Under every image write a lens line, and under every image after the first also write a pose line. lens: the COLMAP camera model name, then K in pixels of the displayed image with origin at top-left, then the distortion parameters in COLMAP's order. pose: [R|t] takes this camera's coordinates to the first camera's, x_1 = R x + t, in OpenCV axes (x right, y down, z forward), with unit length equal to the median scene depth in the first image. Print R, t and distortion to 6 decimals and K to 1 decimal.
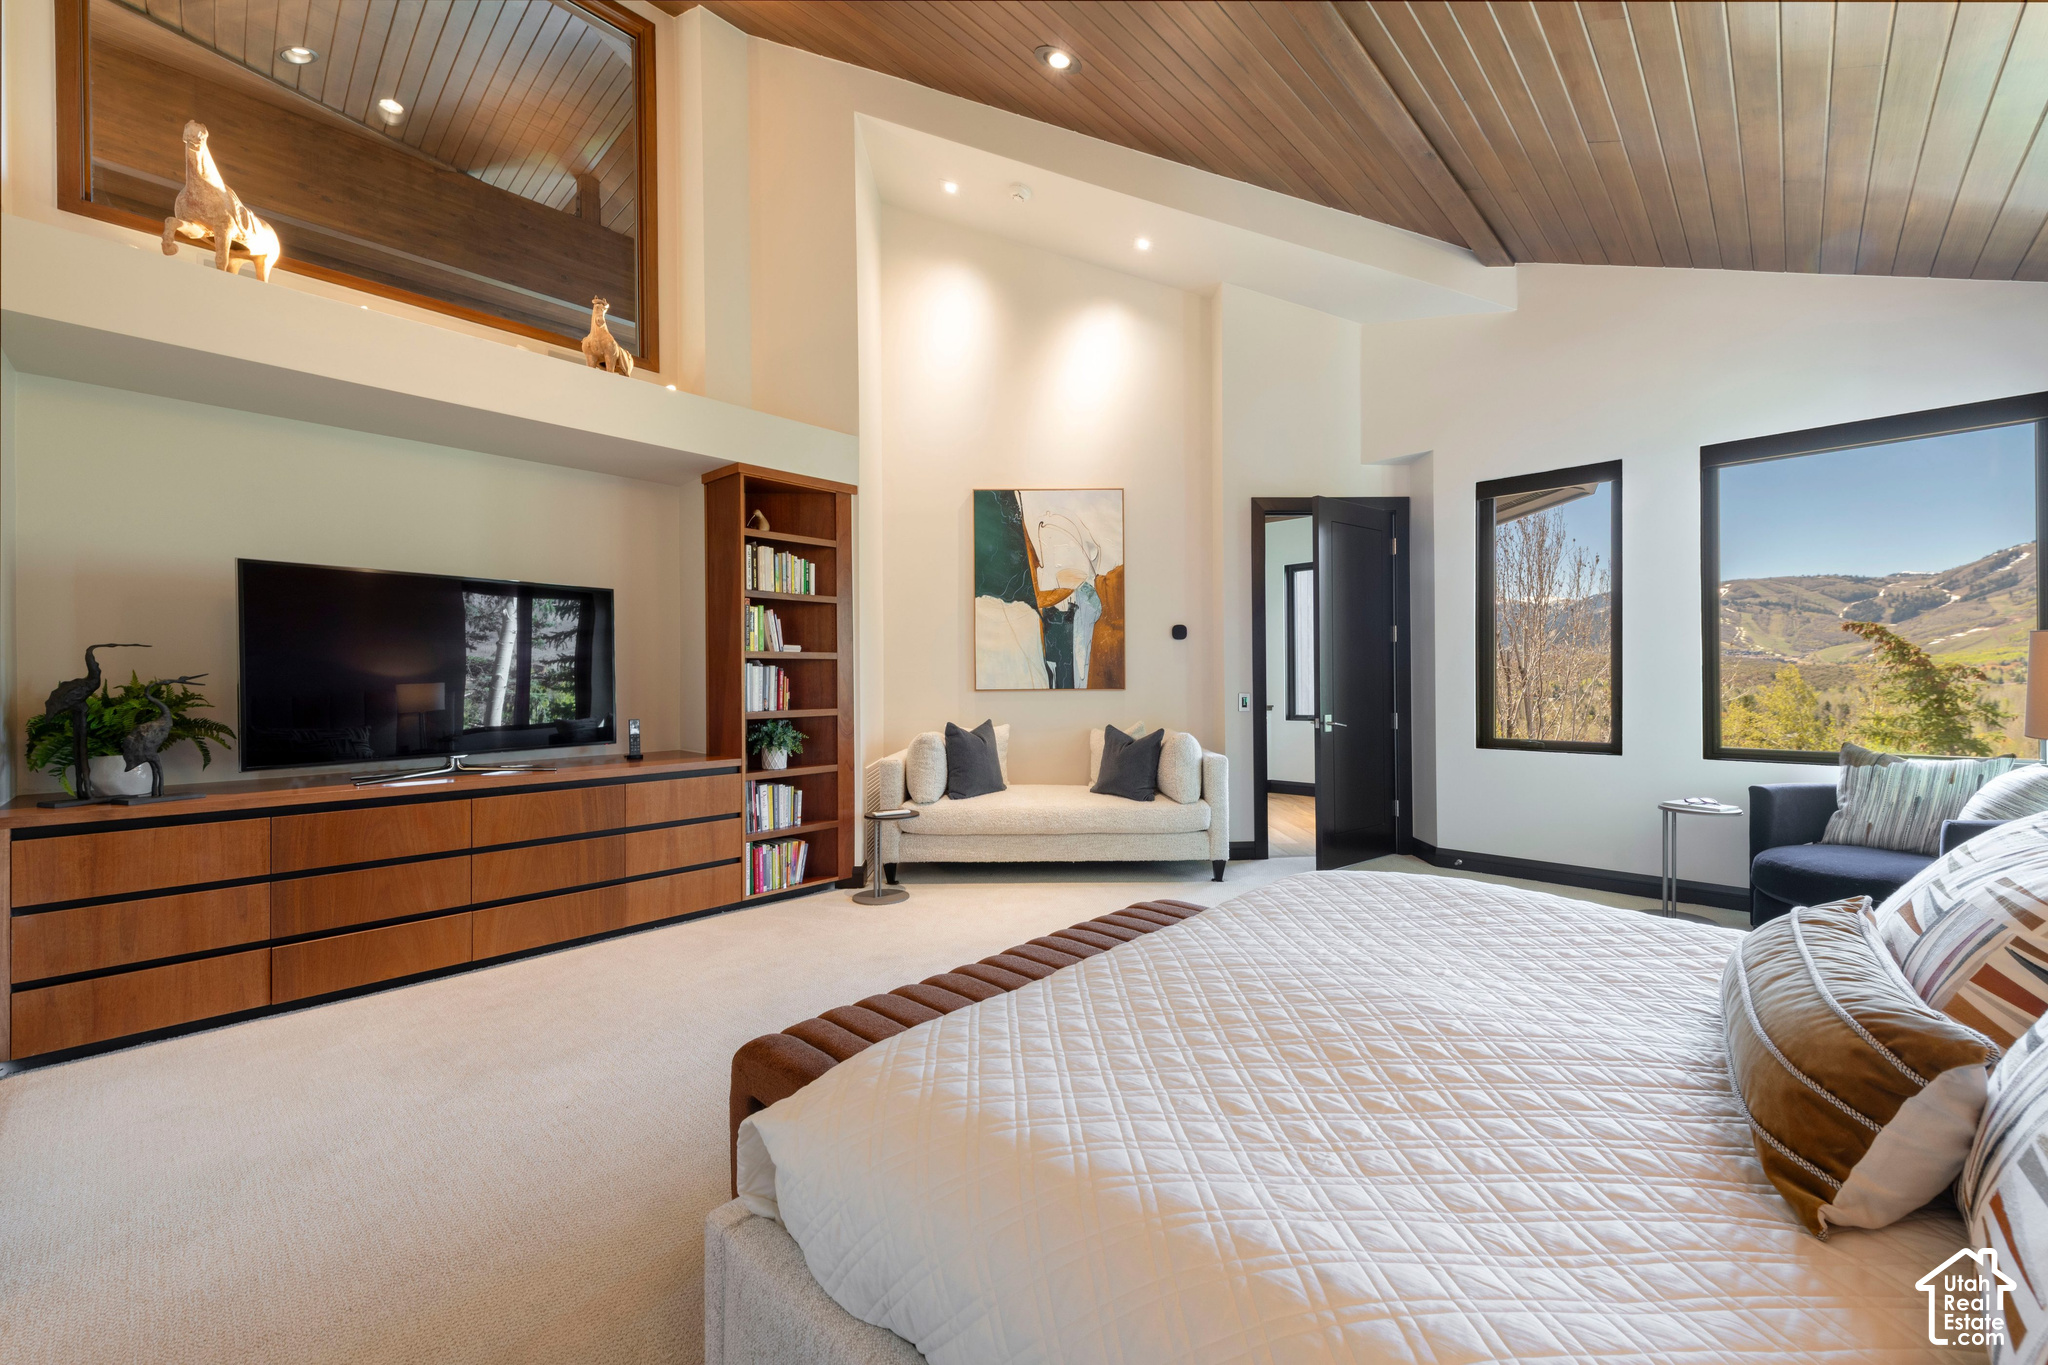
lens RADIAL K [[800.4, 0, 1024.8], [0, 800.4, 692.1], [0, 0, 1]] dist [0.001937, -0.000696]
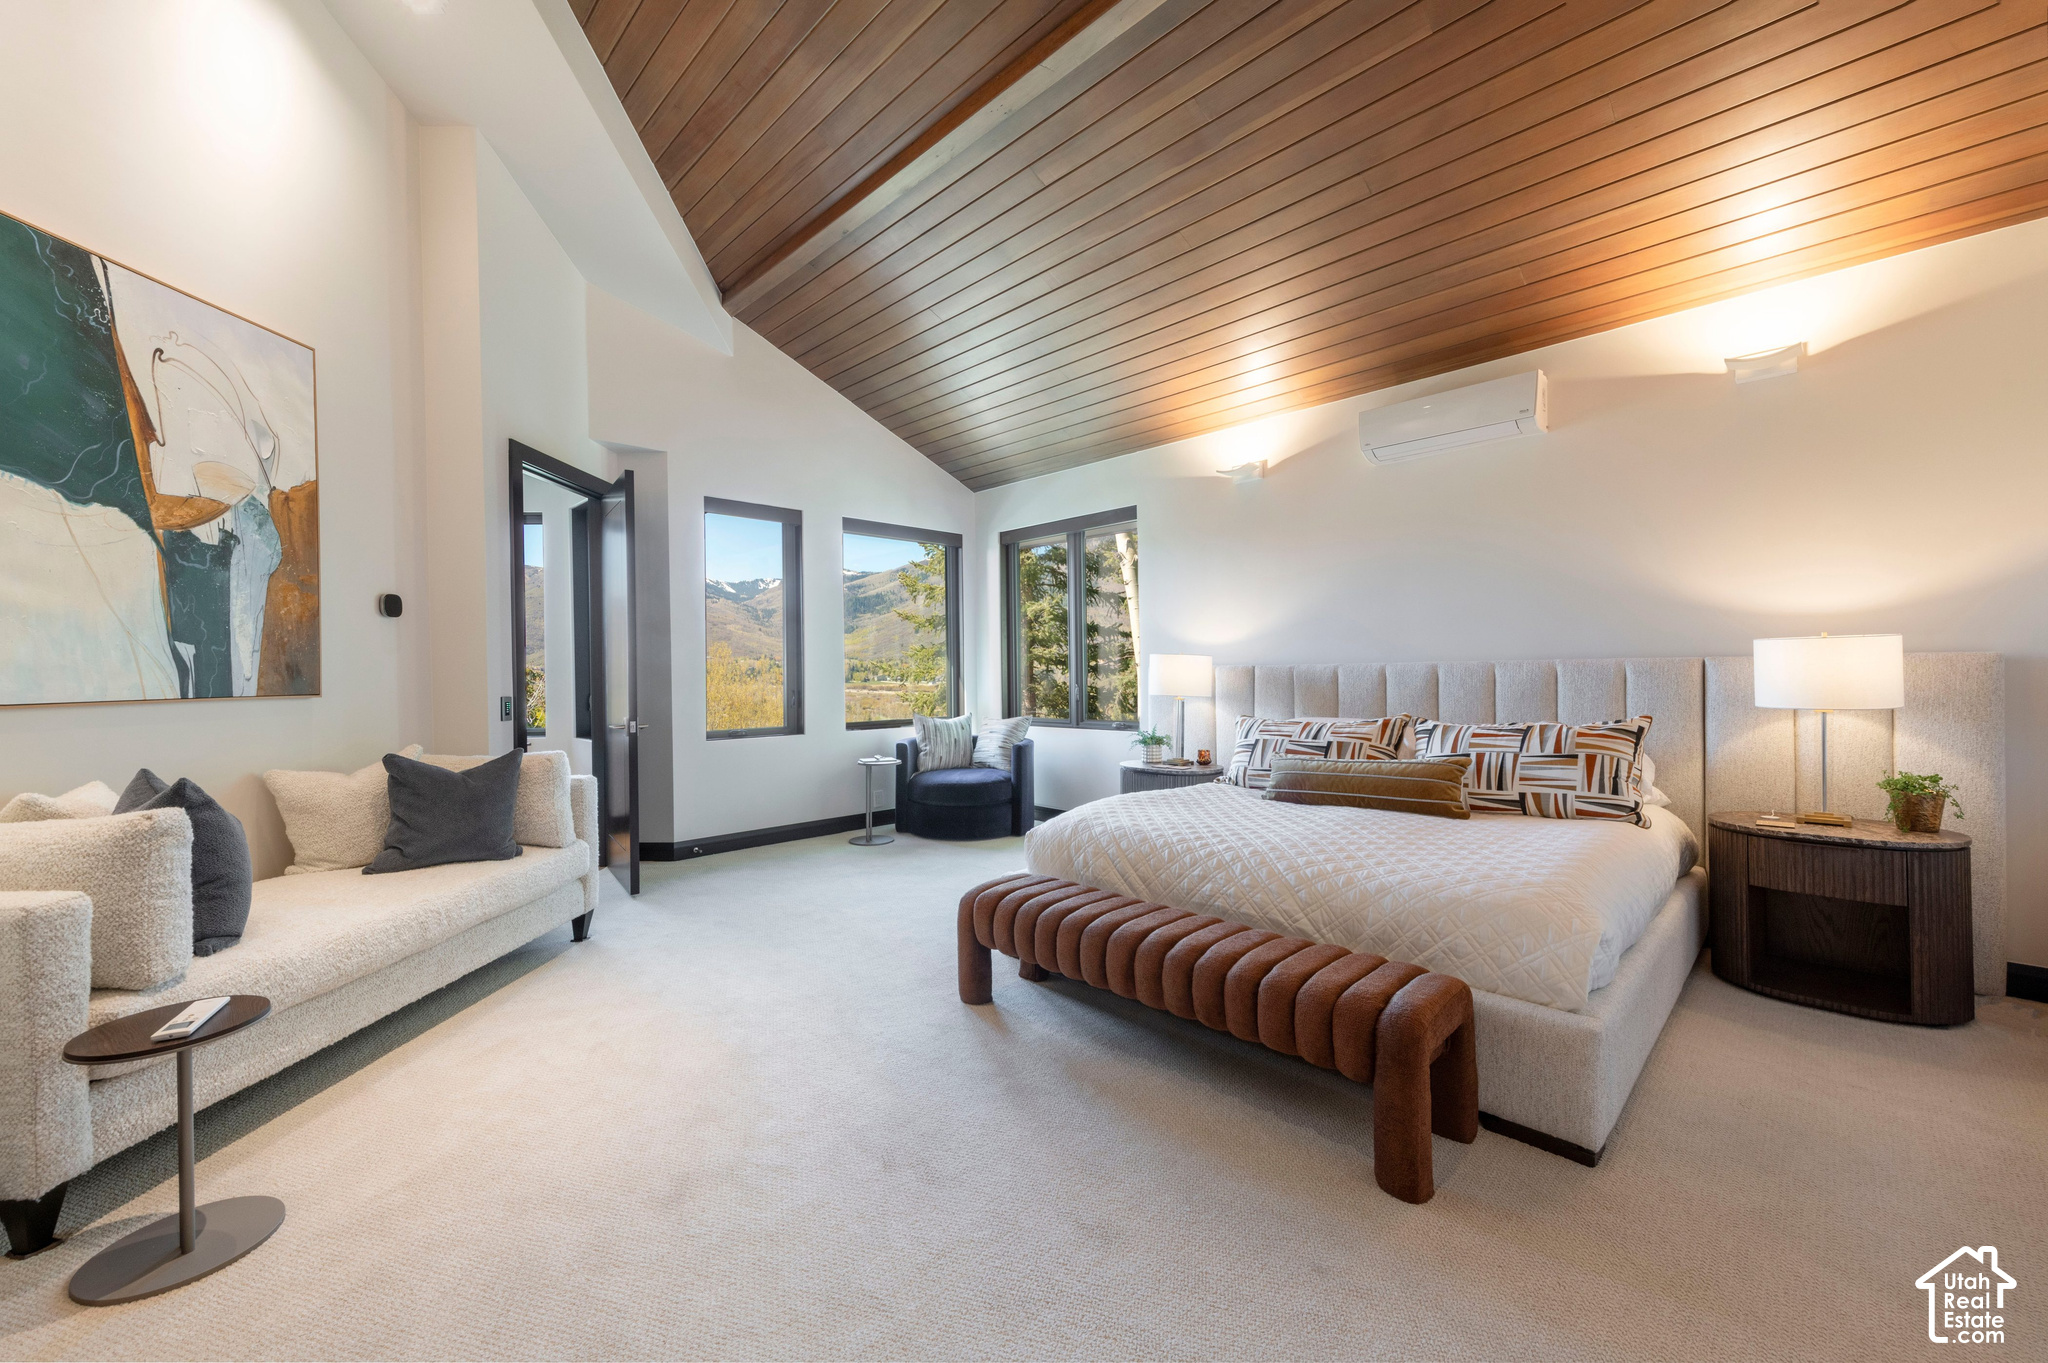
lens RADIAL K [[808.4, 0, 1031.1], [0, 808.4, 682.0], [0, 0, 1]] dist [-0.000032, -0.000124]
pose [[0.008657, -0.008677, 0.999925, -0.457175], [0.019057, 0.999782, 0.008510, -0.008582], [-0.999781, 0.018982, 0.008820, 0.479959]]
